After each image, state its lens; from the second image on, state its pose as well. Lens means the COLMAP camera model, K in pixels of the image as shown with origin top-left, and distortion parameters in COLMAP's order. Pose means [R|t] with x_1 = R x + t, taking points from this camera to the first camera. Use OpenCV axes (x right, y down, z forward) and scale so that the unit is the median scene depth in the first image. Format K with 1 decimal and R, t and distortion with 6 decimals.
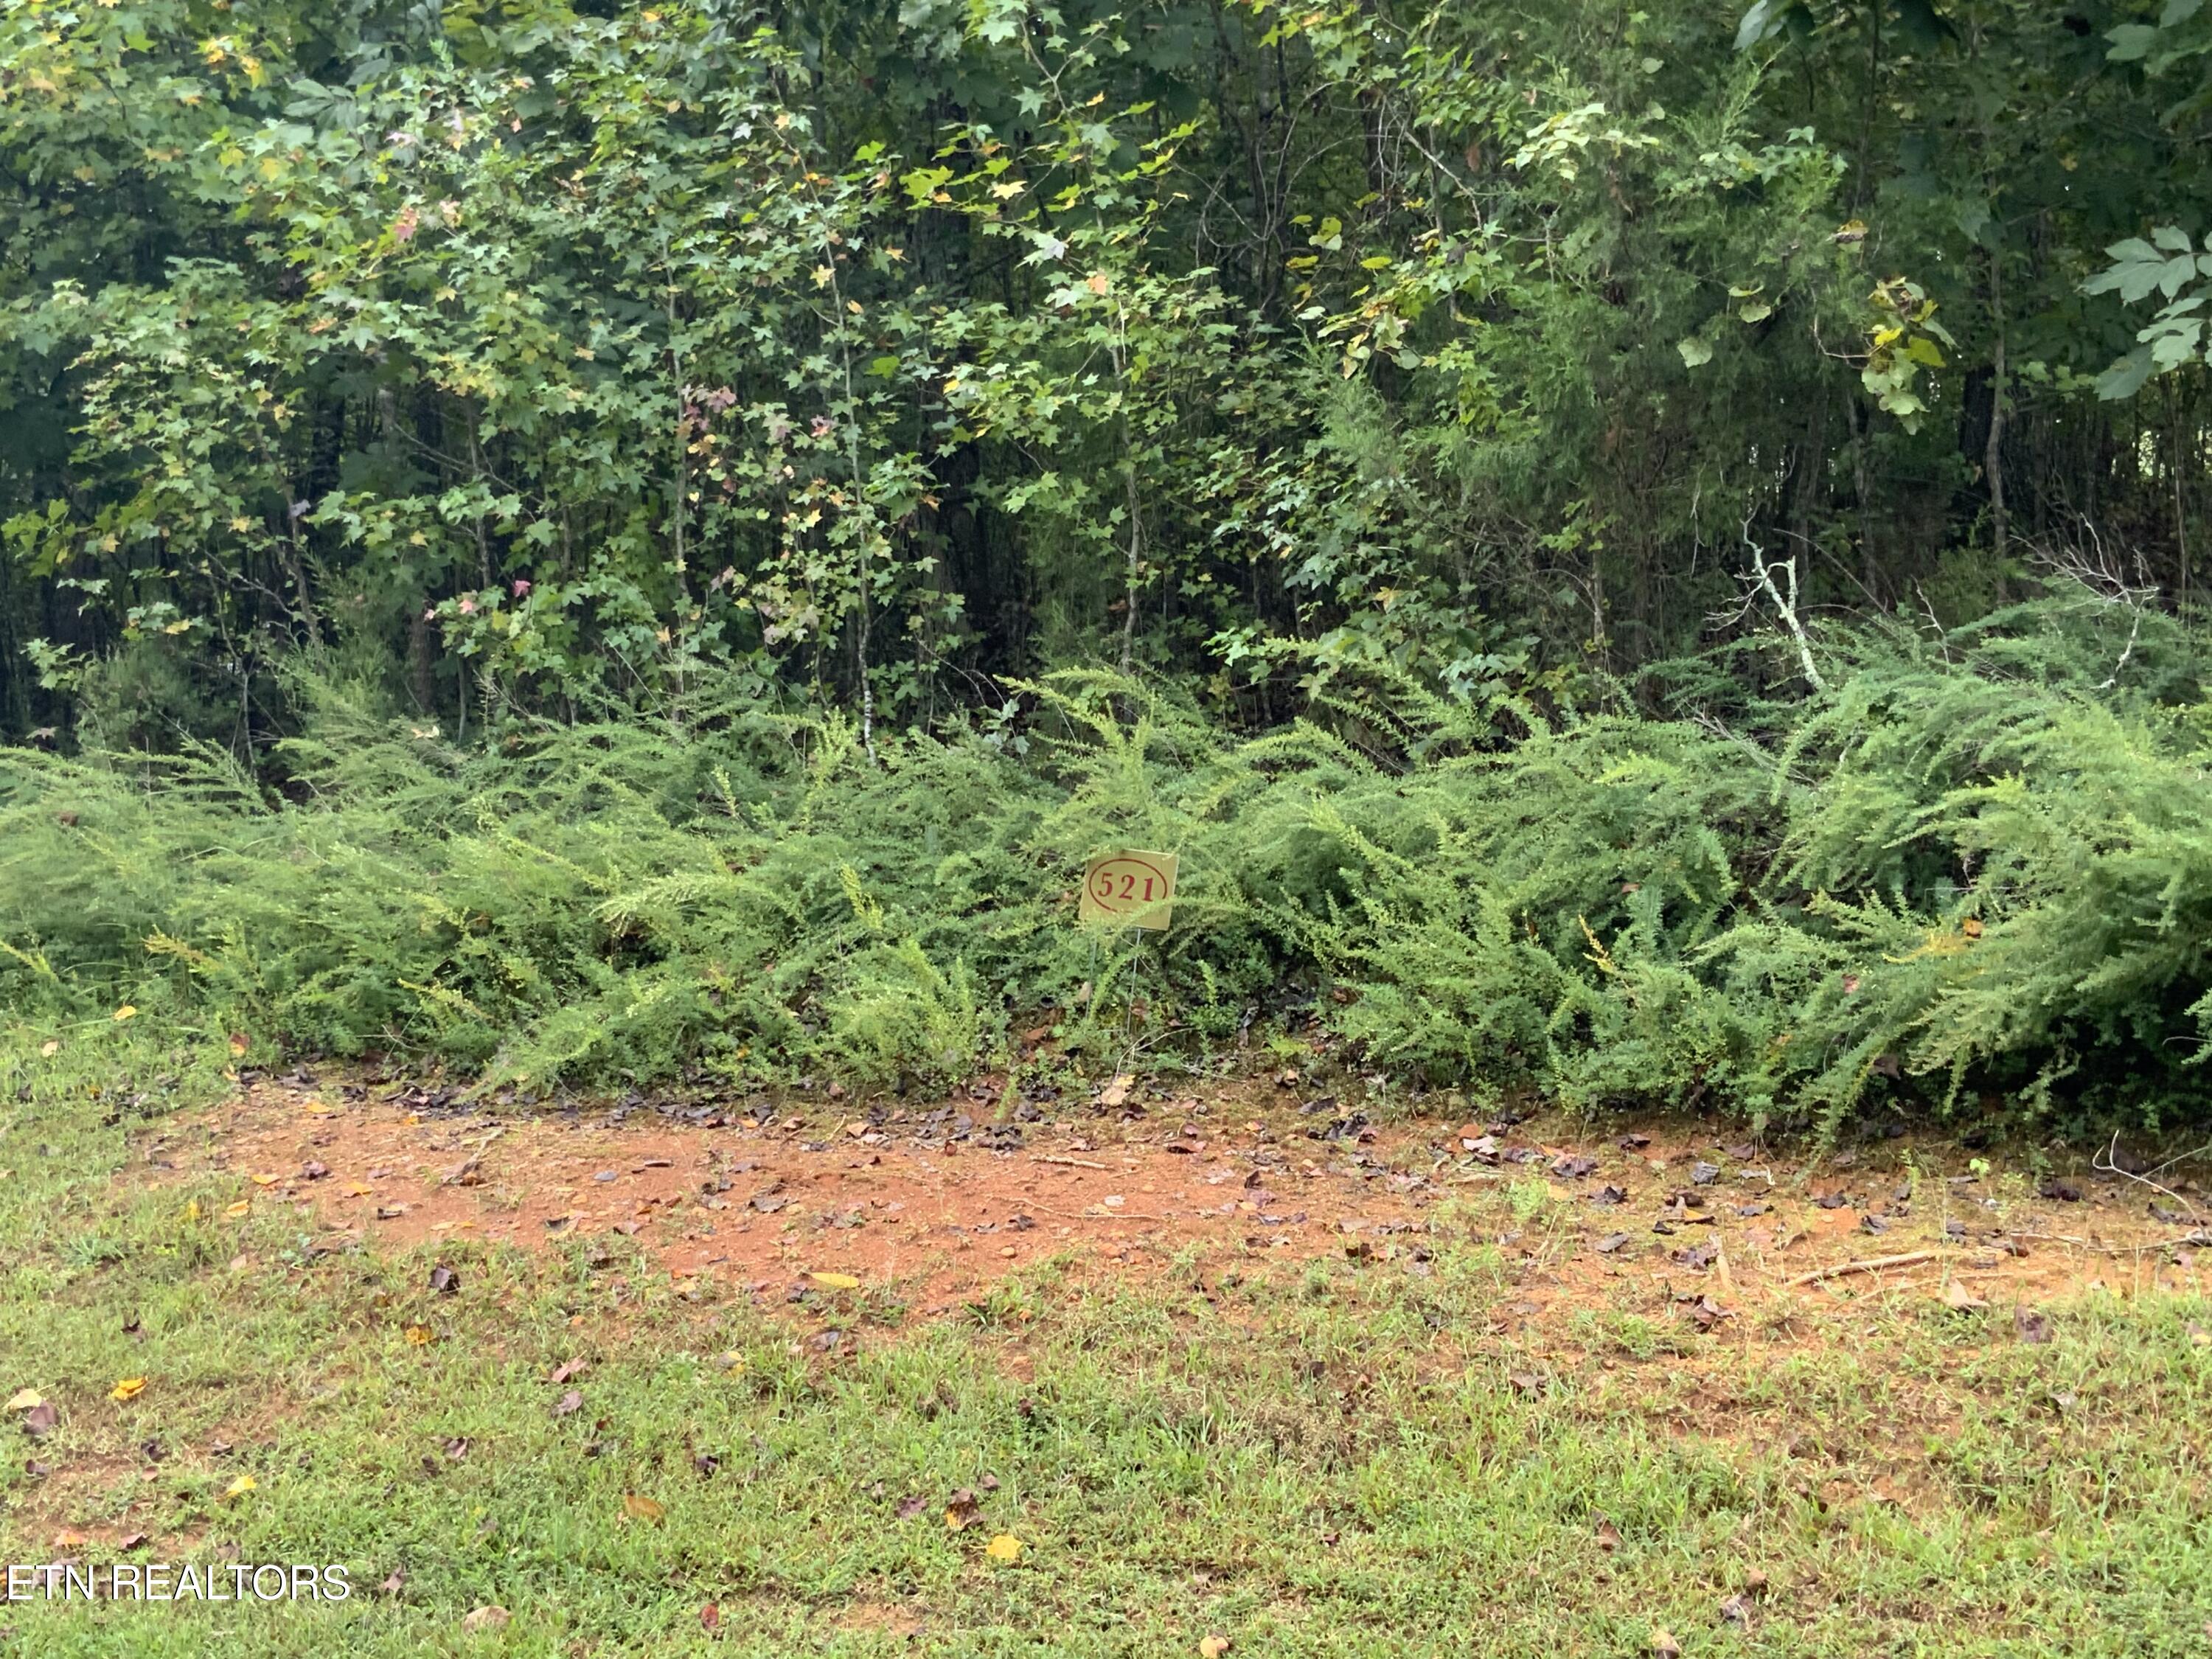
lens RADIAL K [[2730.6, 0, 1106.0], [0, 2730.6, 829.5], [0, 0, 1]] dist [0.097851, 0.071577]
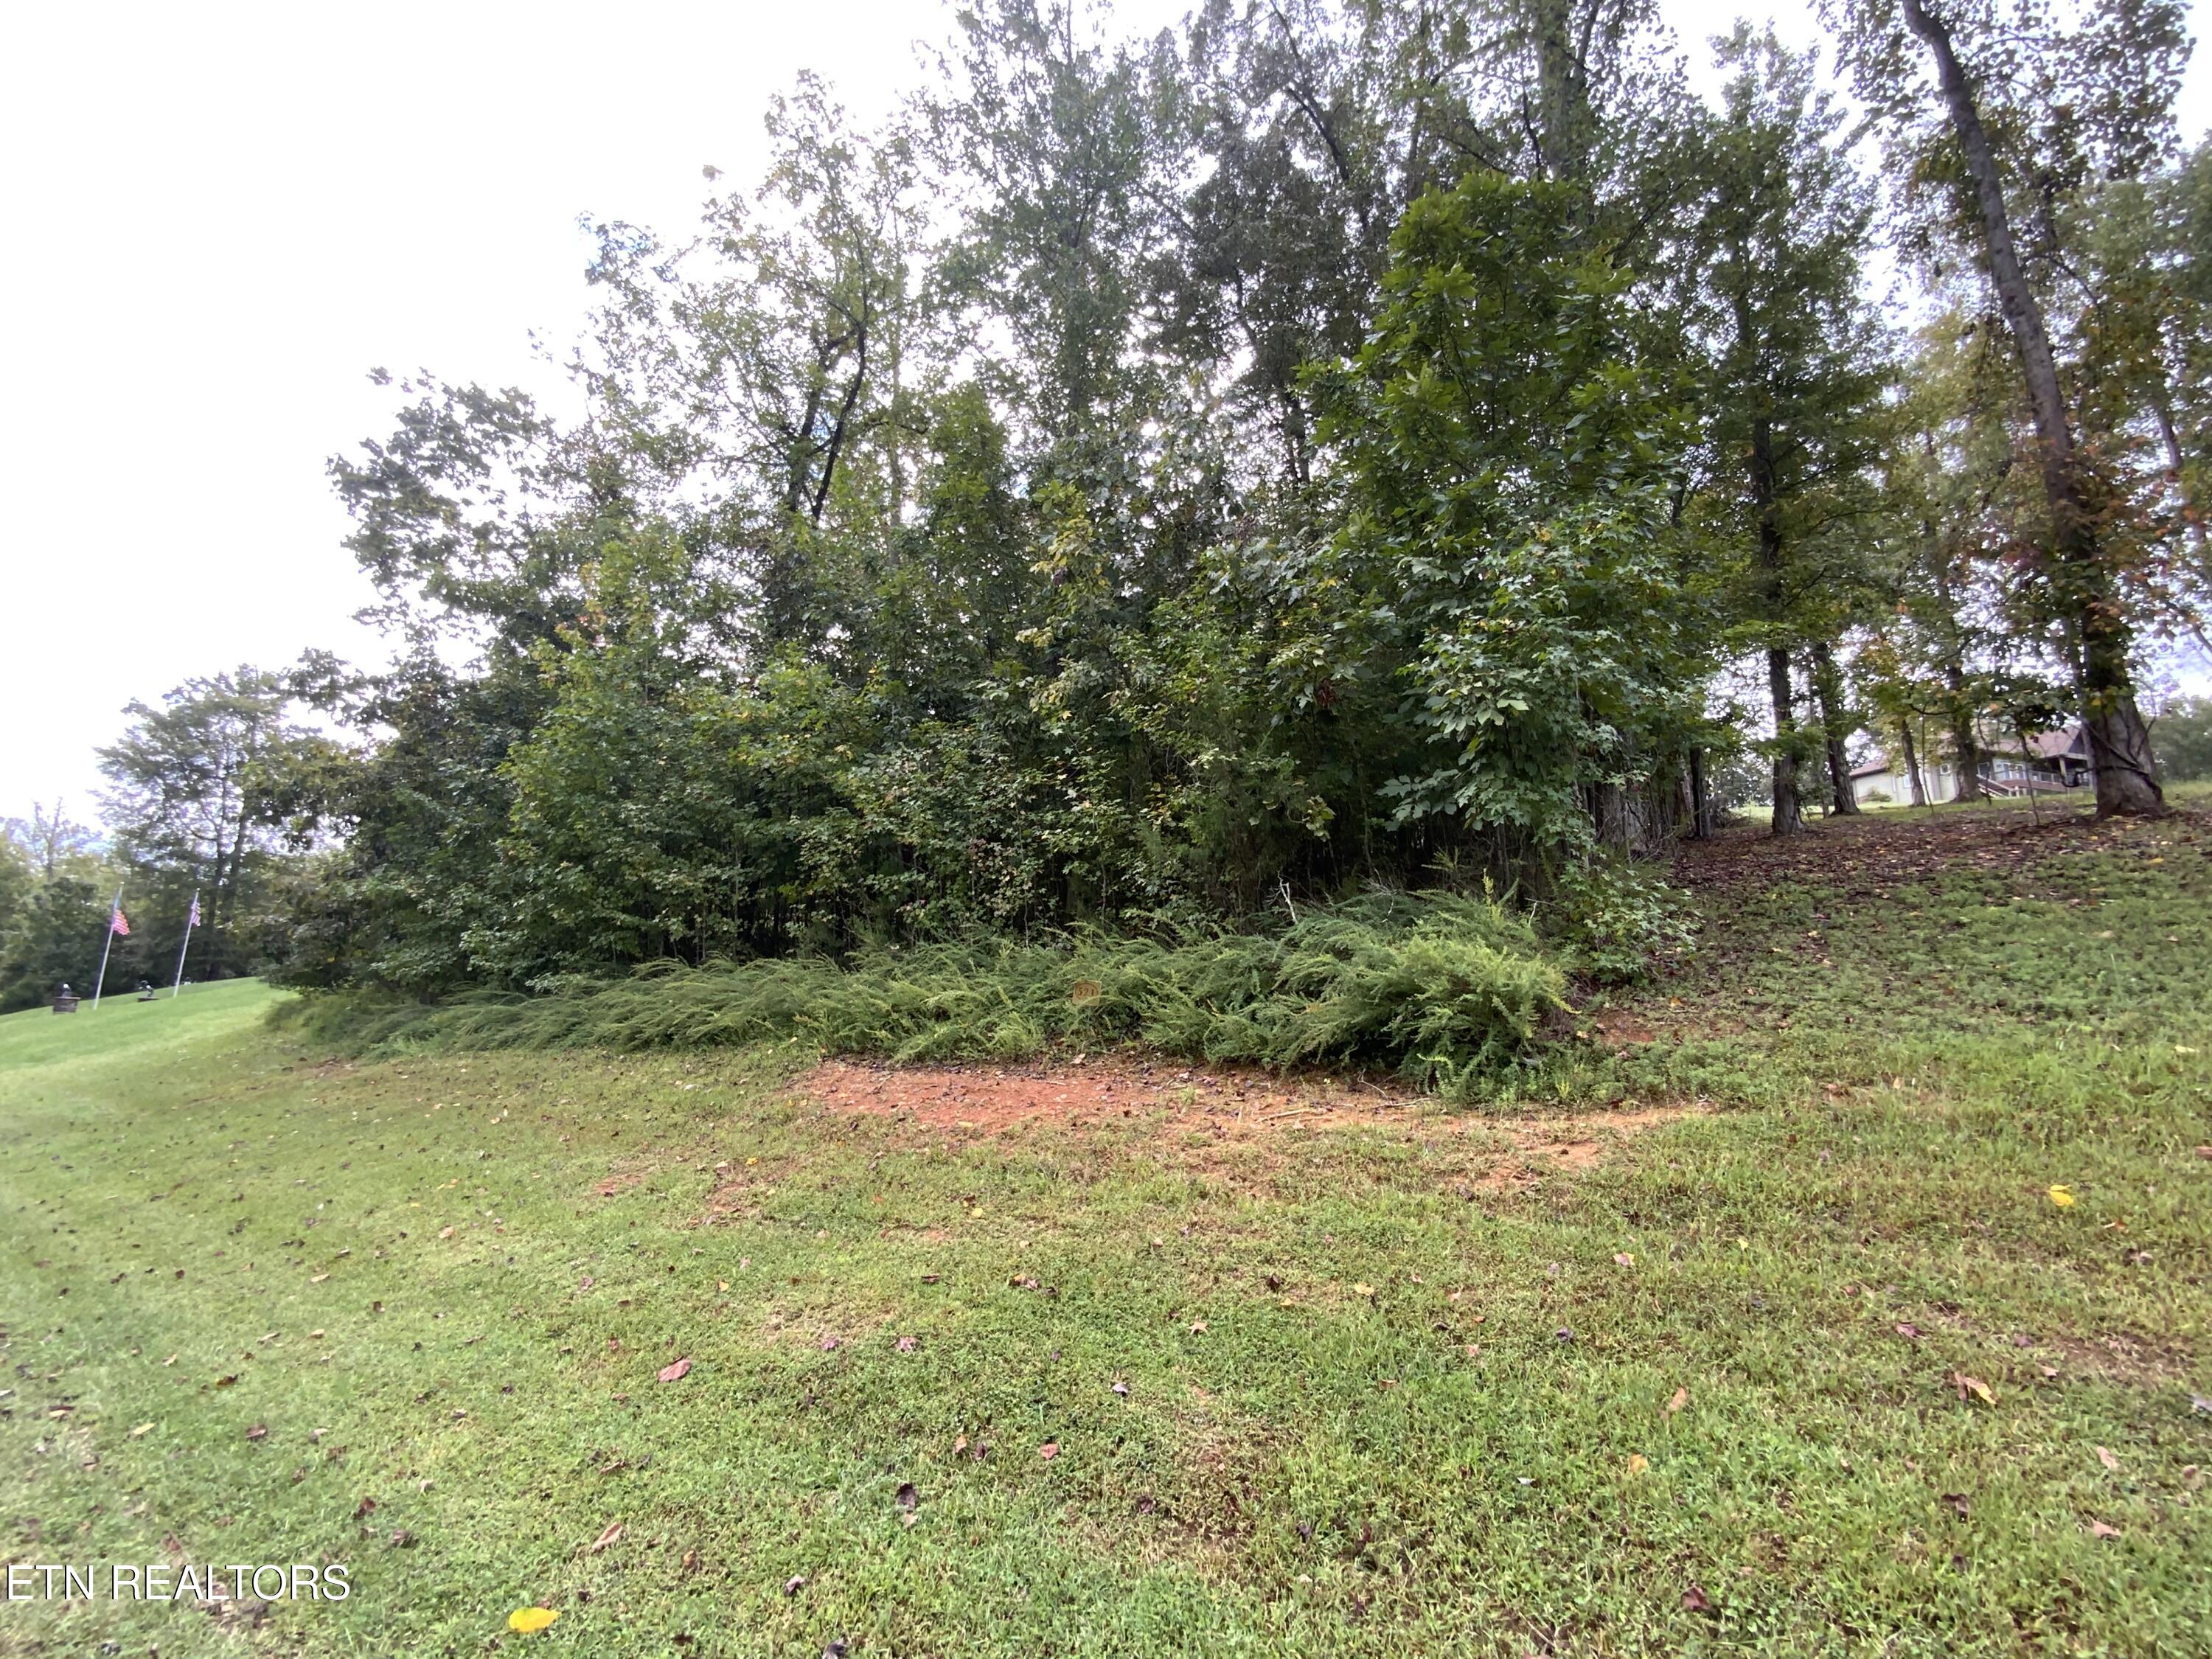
lens RADIAL K [[895.1, 0, 1106.0], [0, 895.1, 829.5], [0, 0, 1]] dist [0.056142, -0.000058]
pose [[0.994471, -0.041494, -0.096464, 0.129872], [0.026987, 0.988754, -0.147094, -0.011815], [0.101483, 0.143677, 0.984408, -0.050277]]
